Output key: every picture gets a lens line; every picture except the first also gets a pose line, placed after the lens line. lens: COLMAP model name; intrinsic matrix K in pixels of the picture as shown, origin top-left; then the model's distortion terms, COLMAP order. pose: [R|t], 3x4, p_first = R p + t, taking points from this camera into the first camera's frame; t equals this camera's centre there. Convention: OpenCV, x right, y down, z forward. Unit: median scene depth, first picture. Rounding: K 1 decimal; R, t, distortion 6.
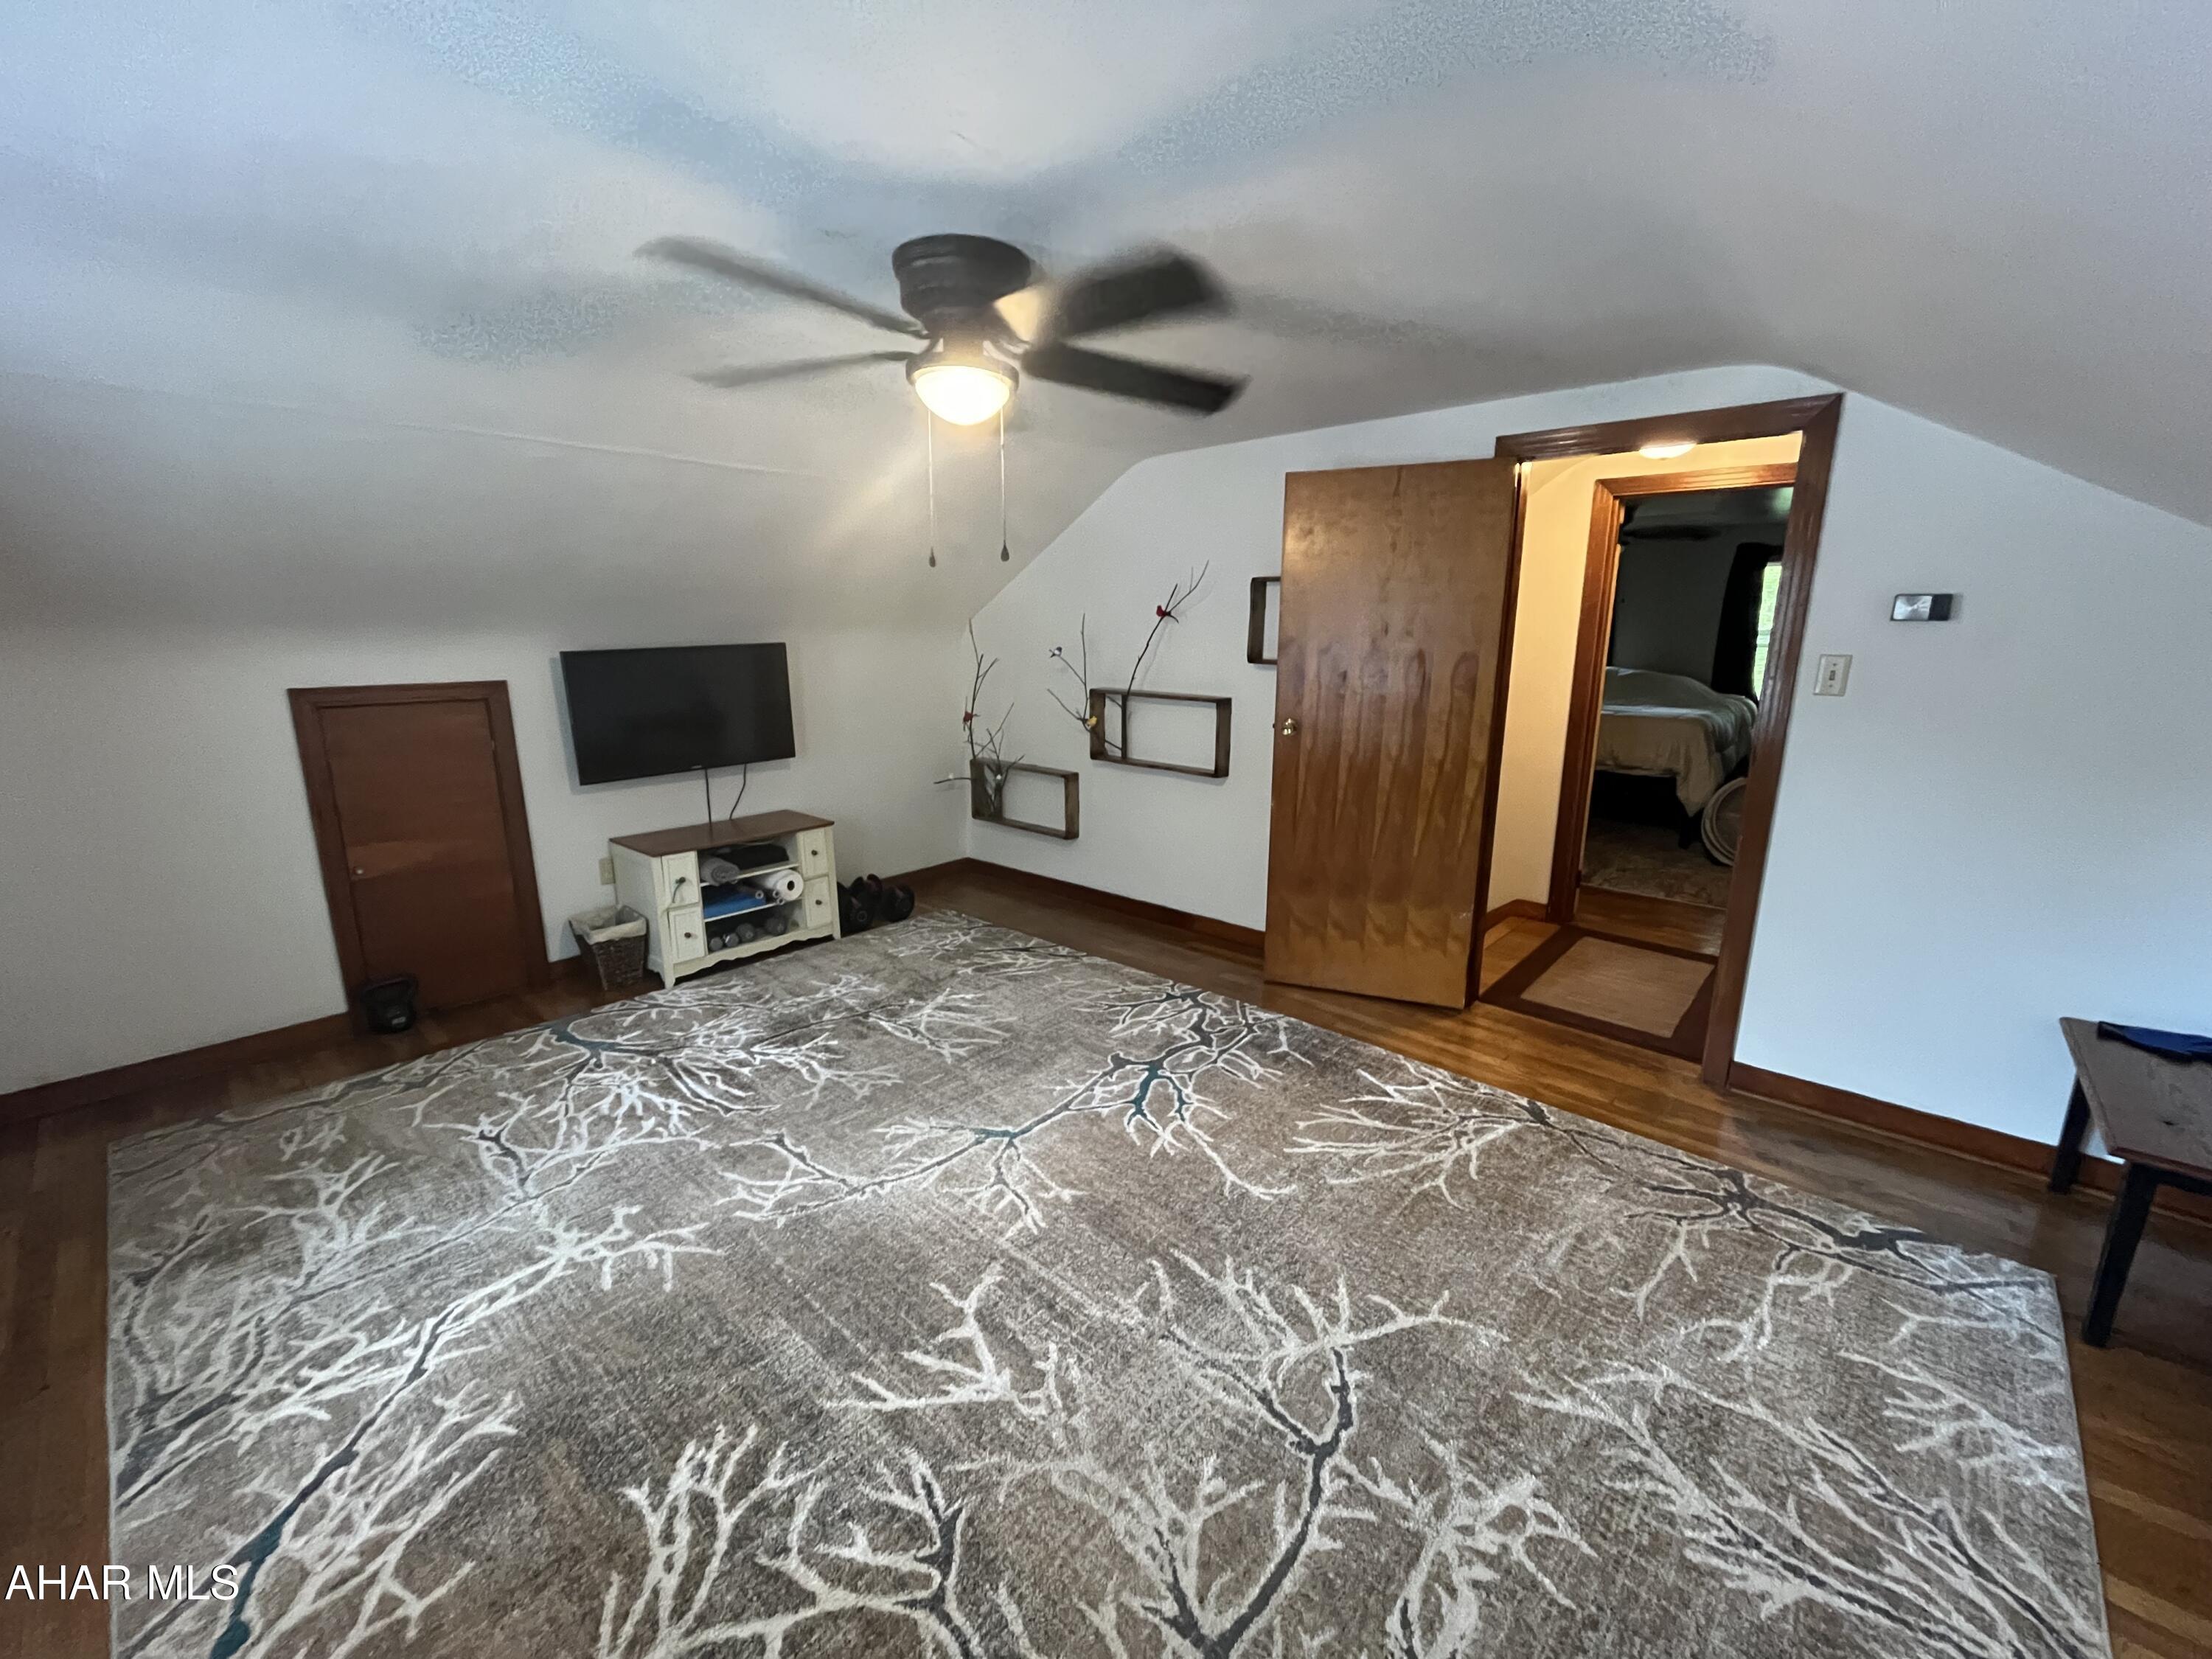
lens RADIAL K [[895.3, 0, 1100.4], [0, 895.3, 828.0], [0, 0, 1]] dist [-0.002296, -0.000065]
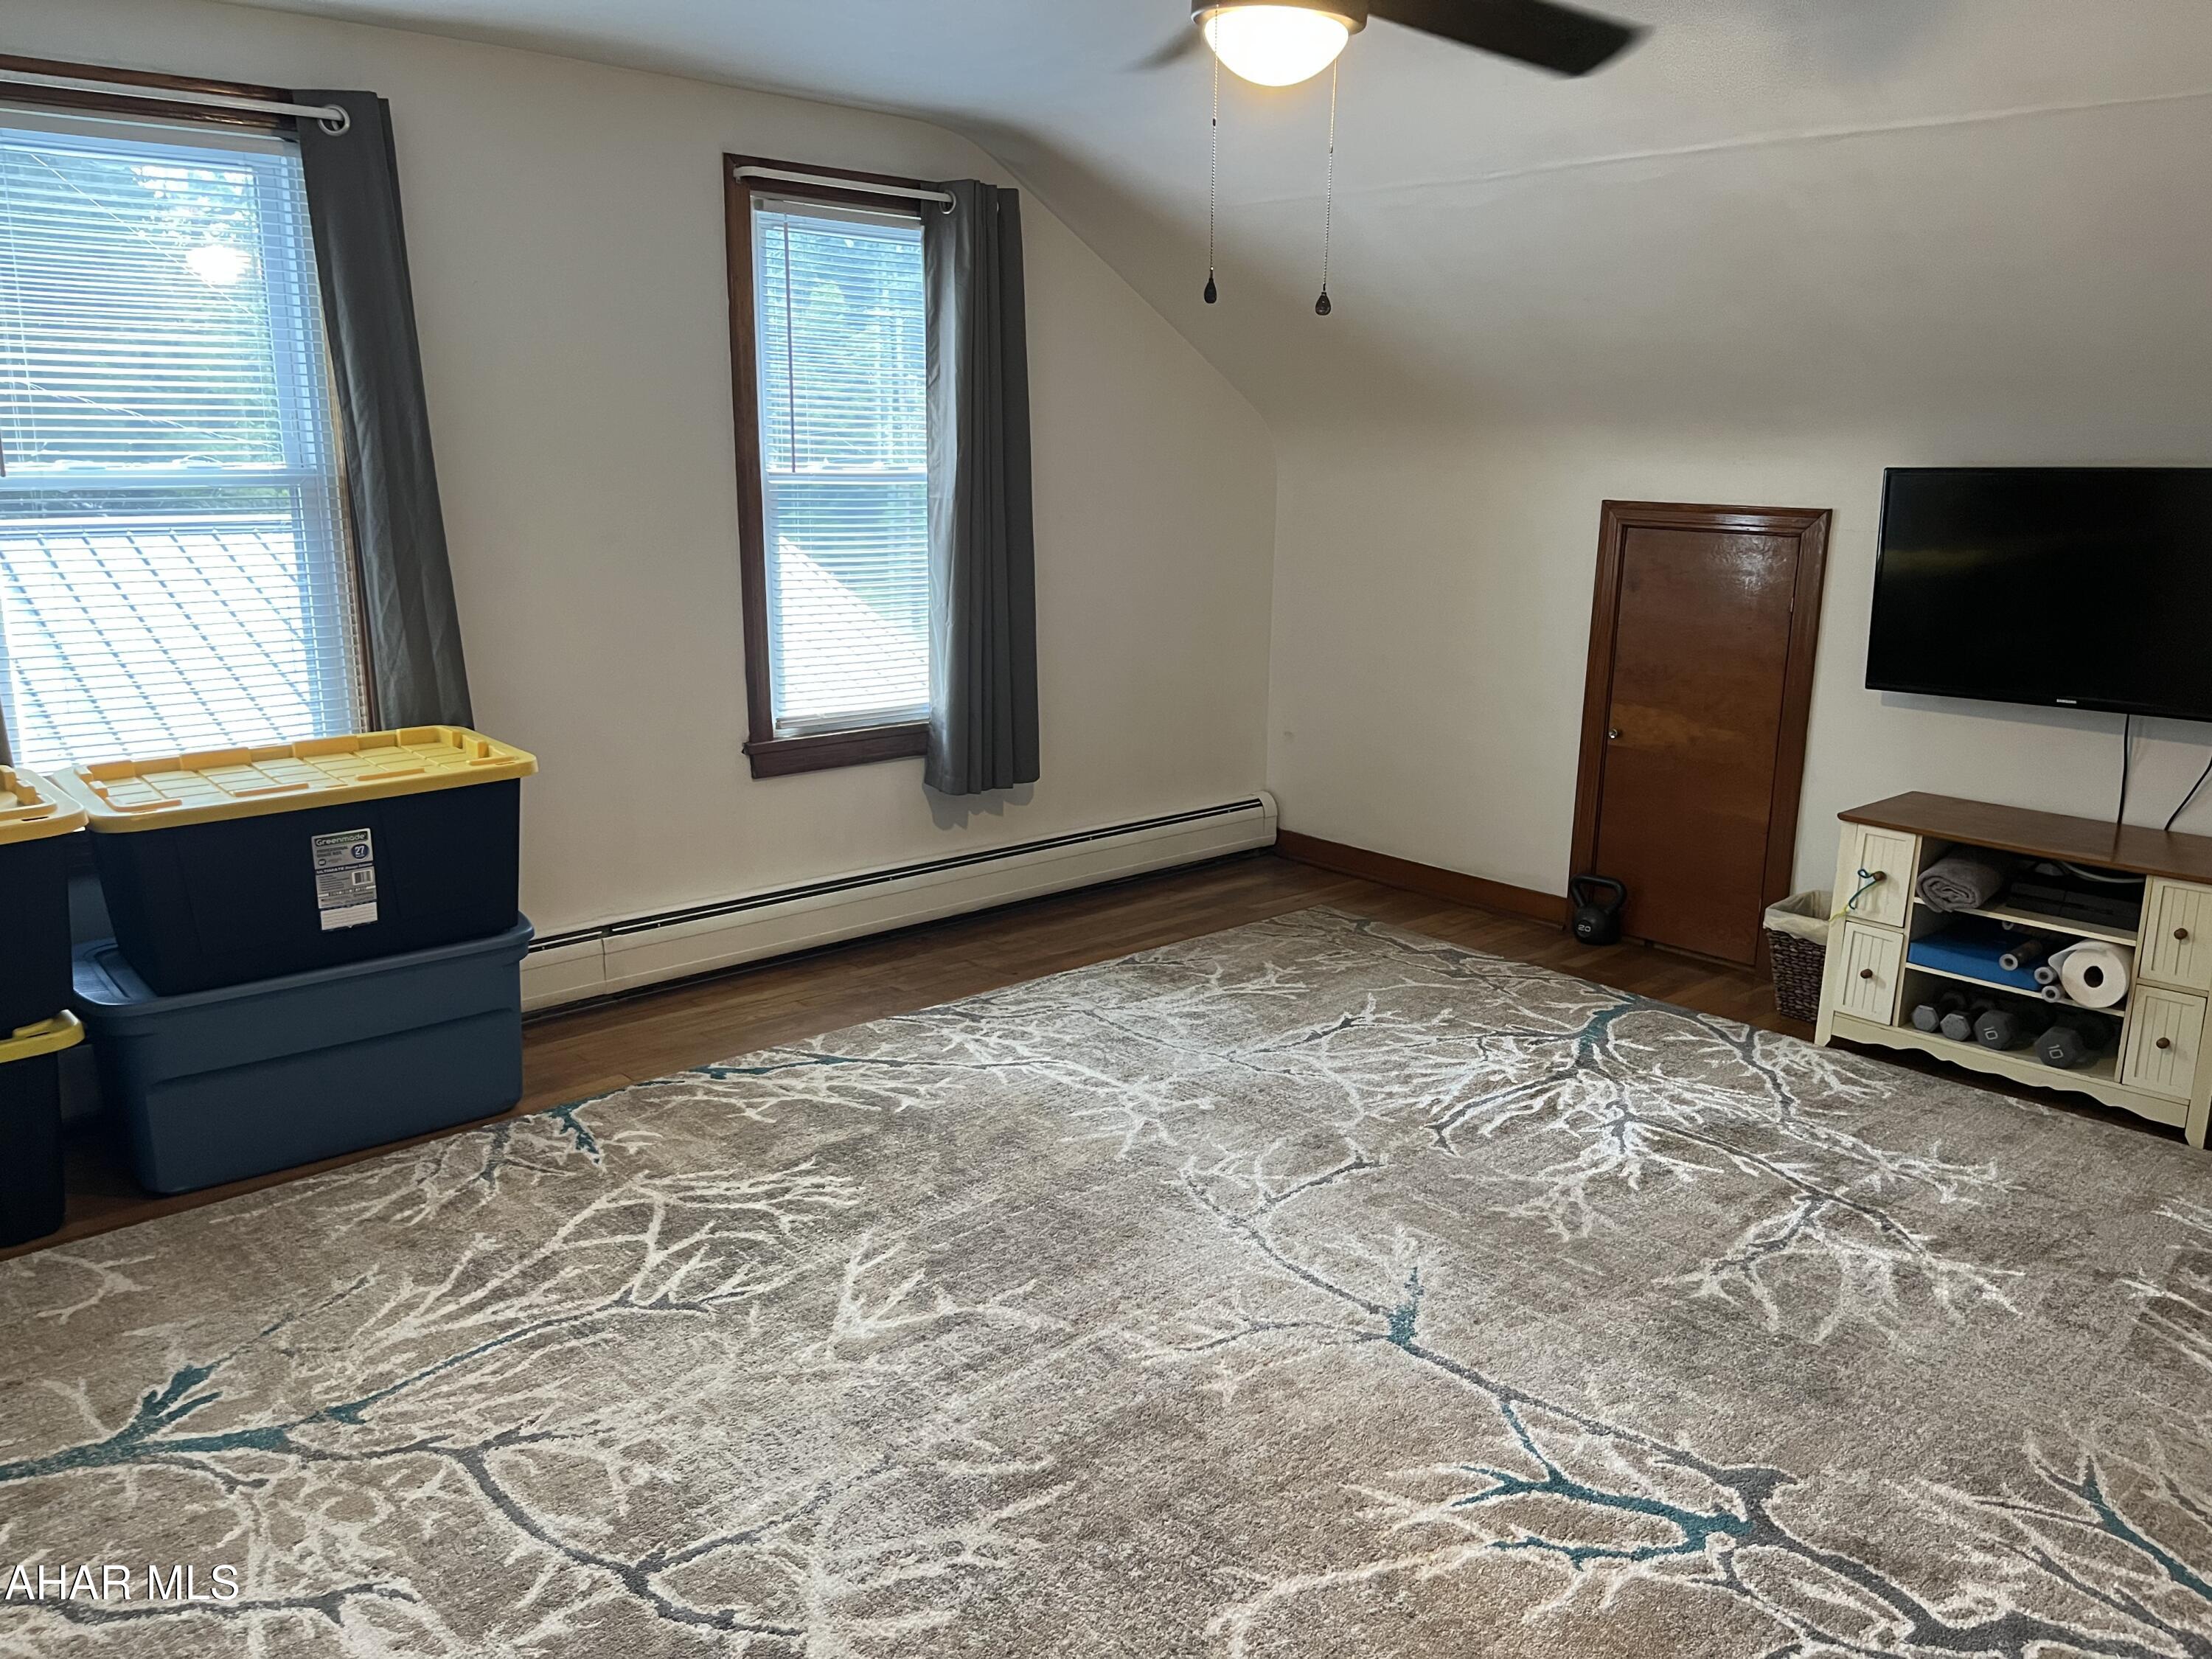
lens RADIAL K [[1665.0, 0, 1106.0], [0, 1665.0, 829.5], [0, 0, 1]] dist [0.062786, -0.079497]
pose [[-0.075058, 0.229530, -0.970403, 0.736953], [-0.234679, 0.941749, 0.240904, -0.137654], [0.969171, 0.245815, -0.016819, 0.668001]]
